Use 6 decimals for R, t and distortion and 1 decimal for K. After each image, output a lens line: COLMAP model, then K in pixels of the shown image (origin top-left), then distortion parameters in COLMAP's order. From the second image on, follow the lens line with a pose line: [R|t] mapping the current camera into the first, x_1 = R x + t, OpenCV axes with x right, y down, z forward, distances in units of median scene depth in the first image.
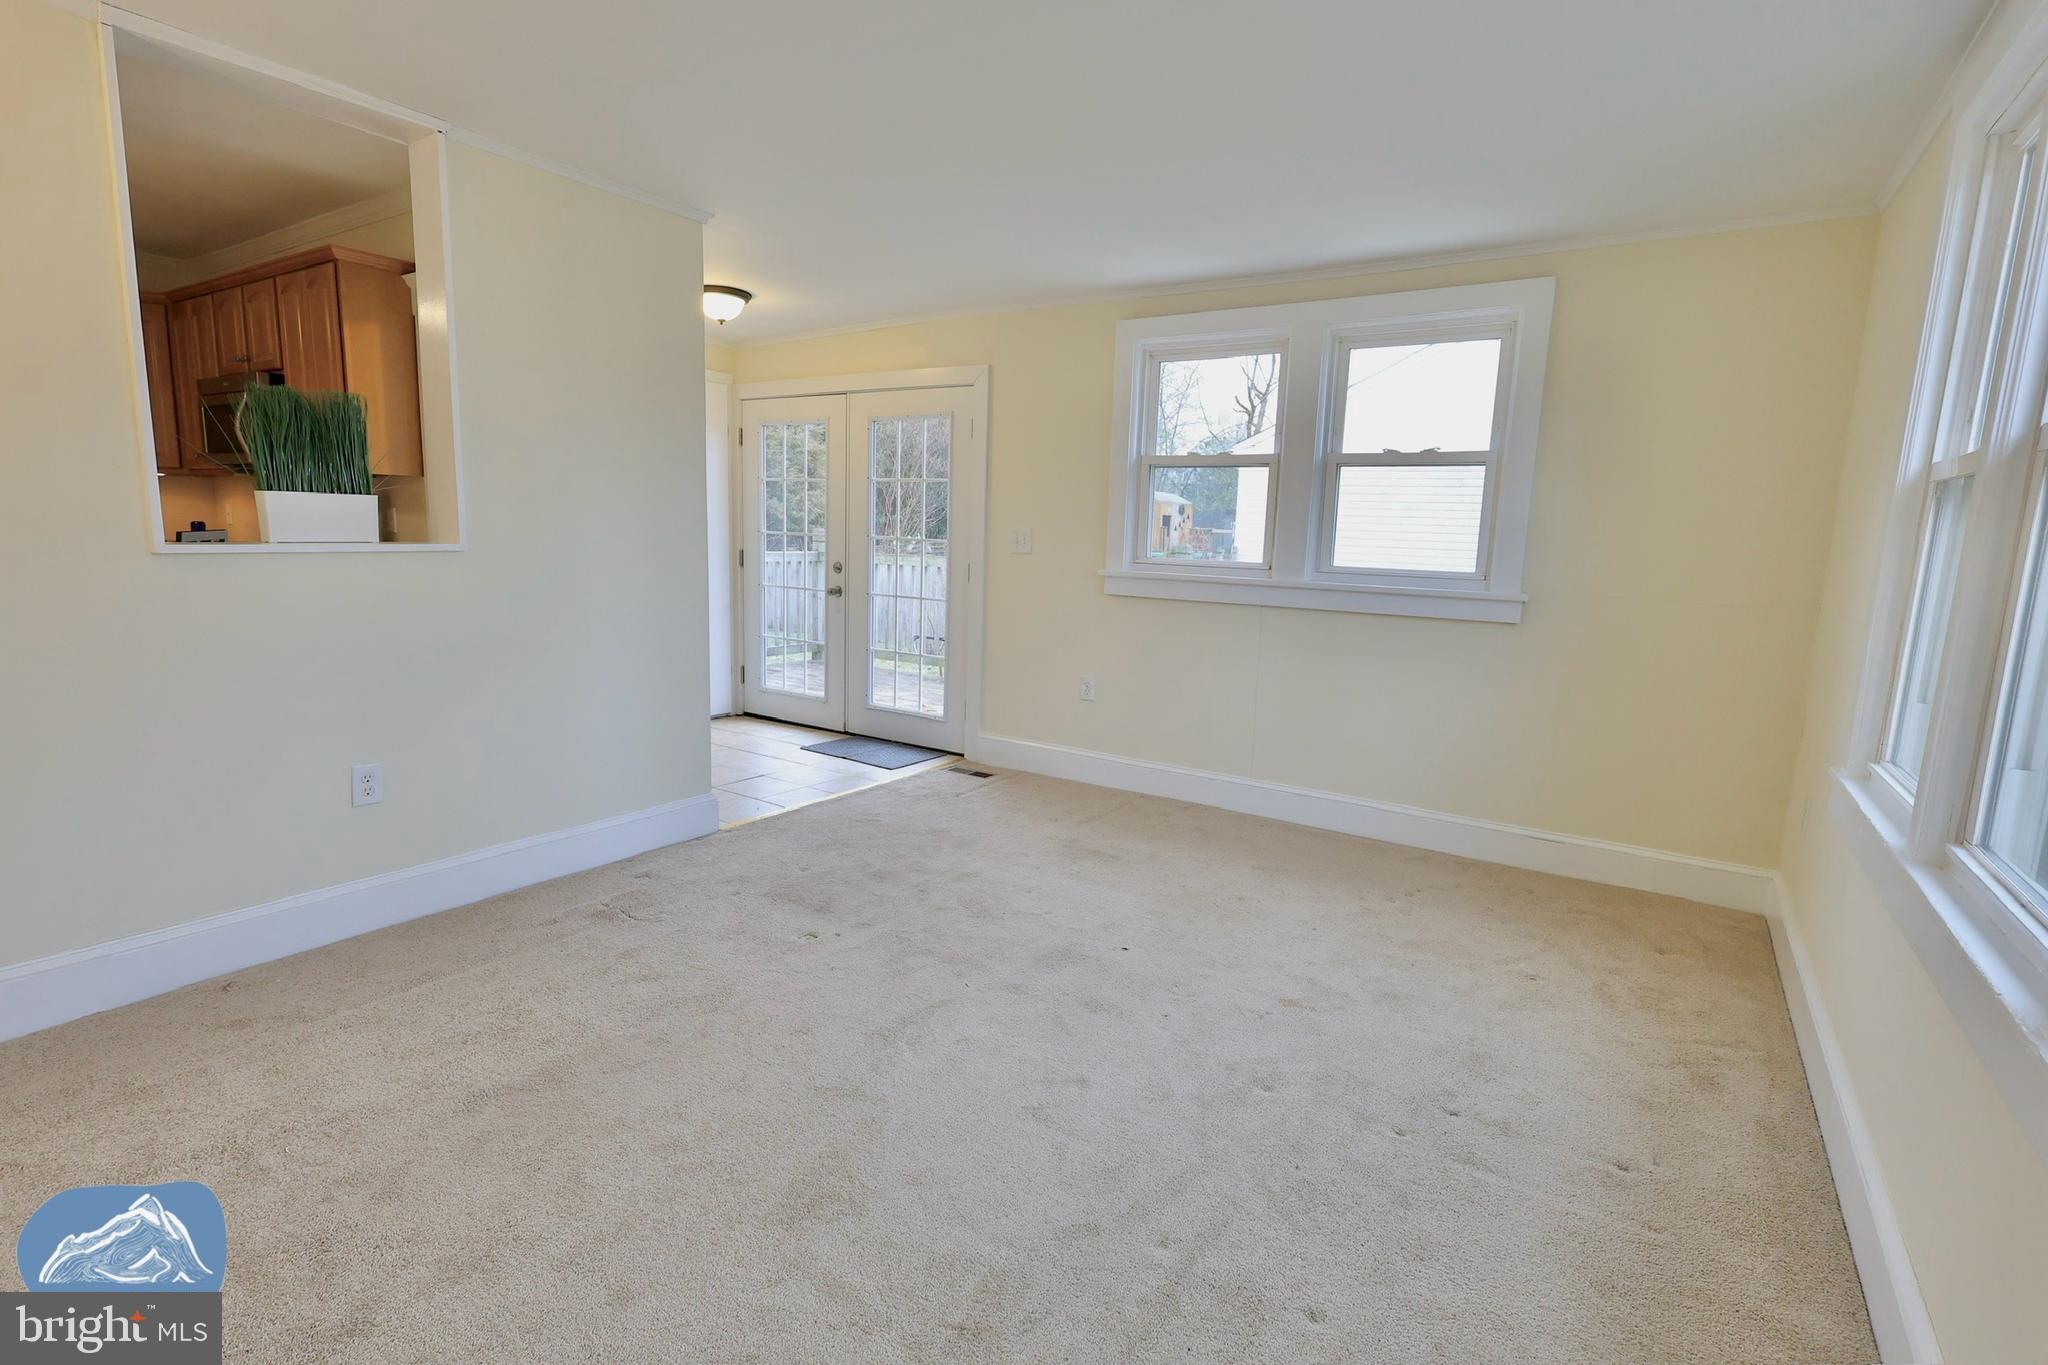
lens RADIAL K [[958.1, 0, 1024.0], [0, 958.1, 686.1], [0, 0, 1]] dist [0.000060, -0.000314]
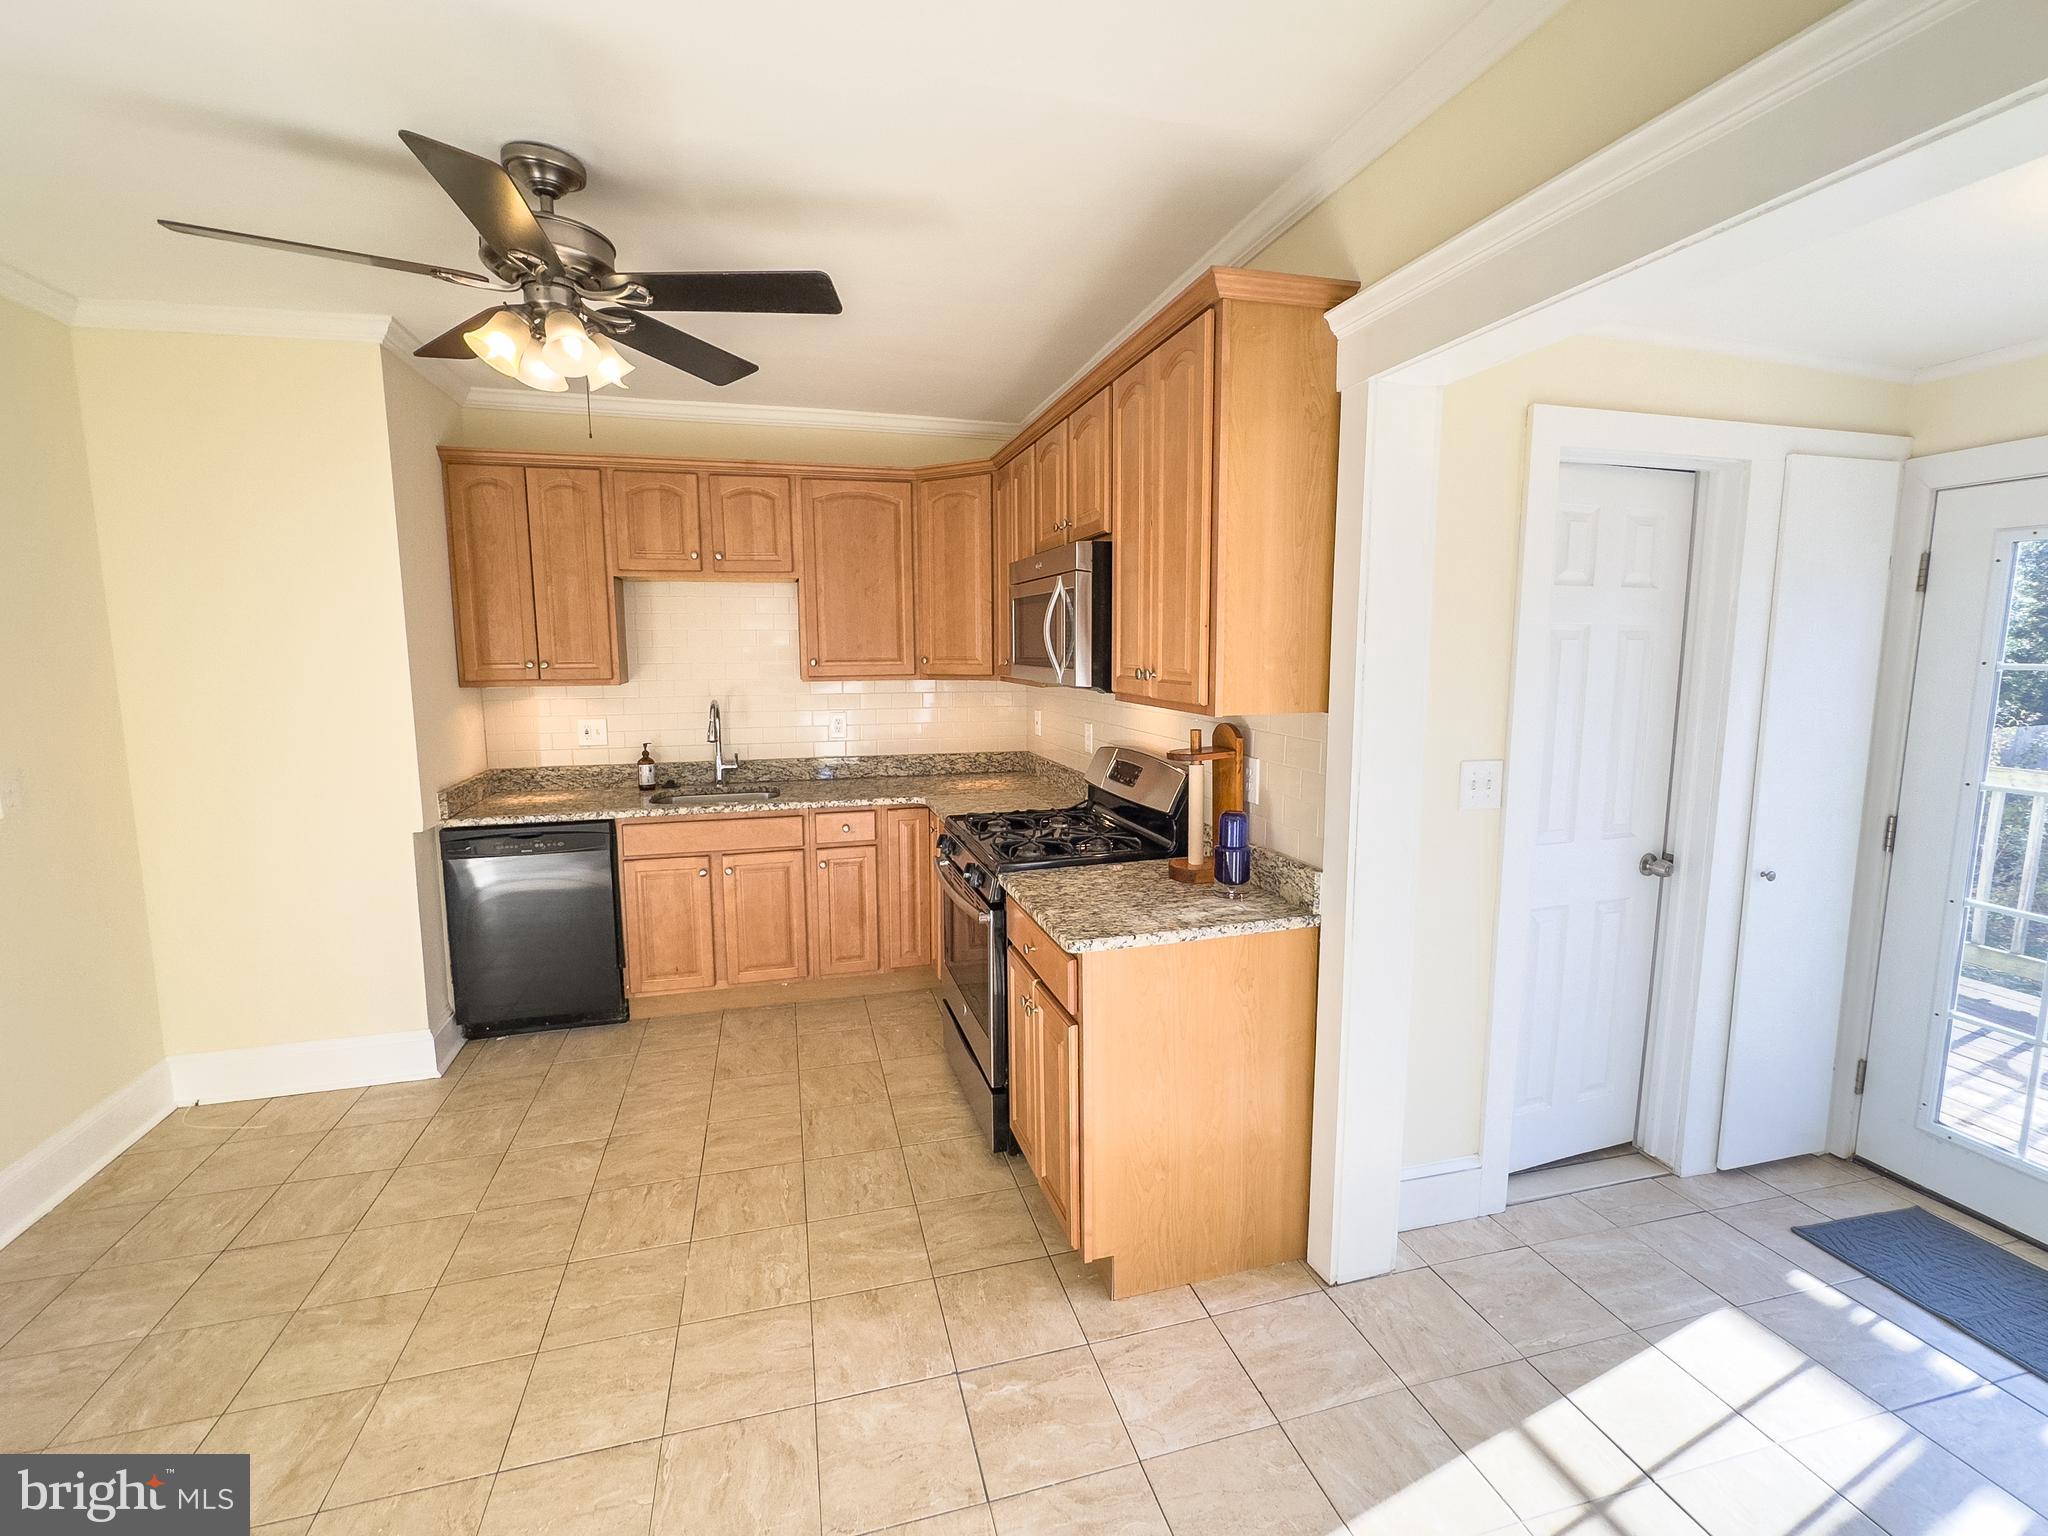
lens RADIAL K [[850.3, 0, 1018.0], [0, 850.3, 758.7], [0, 0, 1]] dist [0.000739, 0.000436]
pose [[0.750400, 0.049951, -0.659094, -0.466605], [-0.075027, 0.997133, -0.009851, -0.182367], [0.656712, 0.056841, 0.751996, 0.577045]]
